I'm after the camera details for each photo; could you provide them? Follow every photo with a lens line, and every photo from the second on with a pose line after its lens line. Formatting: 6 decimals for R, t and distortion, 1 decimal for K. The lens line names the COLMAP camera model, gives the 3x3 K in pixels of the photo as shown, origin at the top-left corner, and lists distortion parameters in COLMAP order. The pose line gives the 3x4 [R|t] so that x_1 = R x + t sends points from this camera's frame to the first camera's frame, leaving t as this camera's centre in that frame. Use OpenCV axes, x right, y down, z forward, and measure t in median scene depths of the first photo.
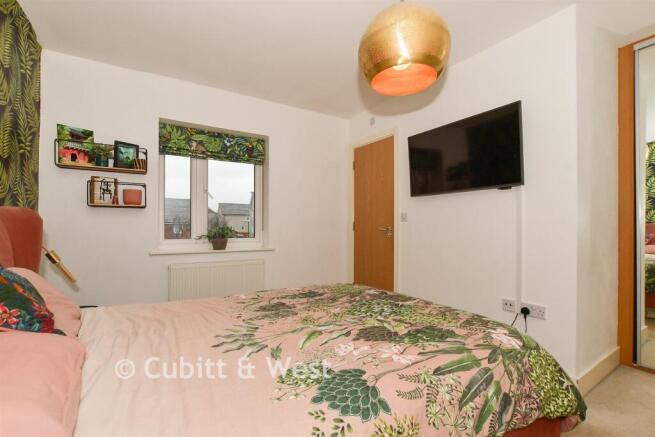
lens RADIAL K [[293.4, 0, 327.3], [0, 293.4, 222.7], [0, 0, 1]] dist [-0.018038, -0.000233]
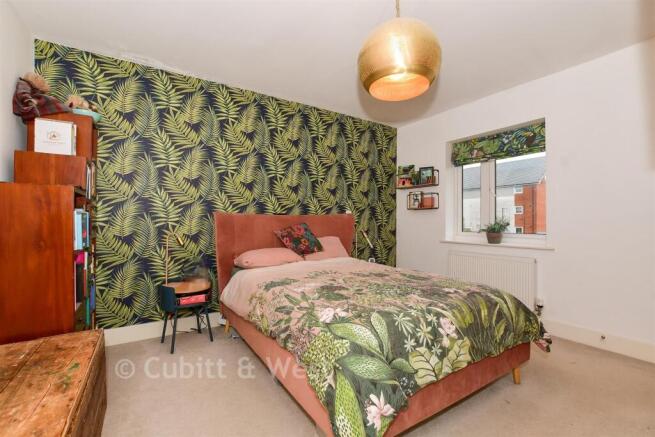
lens RADIAL K [[293.4, 0, 326.6], [0, 293.4, 219.2], [0, 0, 1]] dist [-0.018038, -0.000233]
pose [[0.009601, -0.006614, -0.999932, 0.824082], [0.009127, 0.999937, -0.006526, 0.006264], [0.999912, -0.009064, 0.009661, 0.440952]]
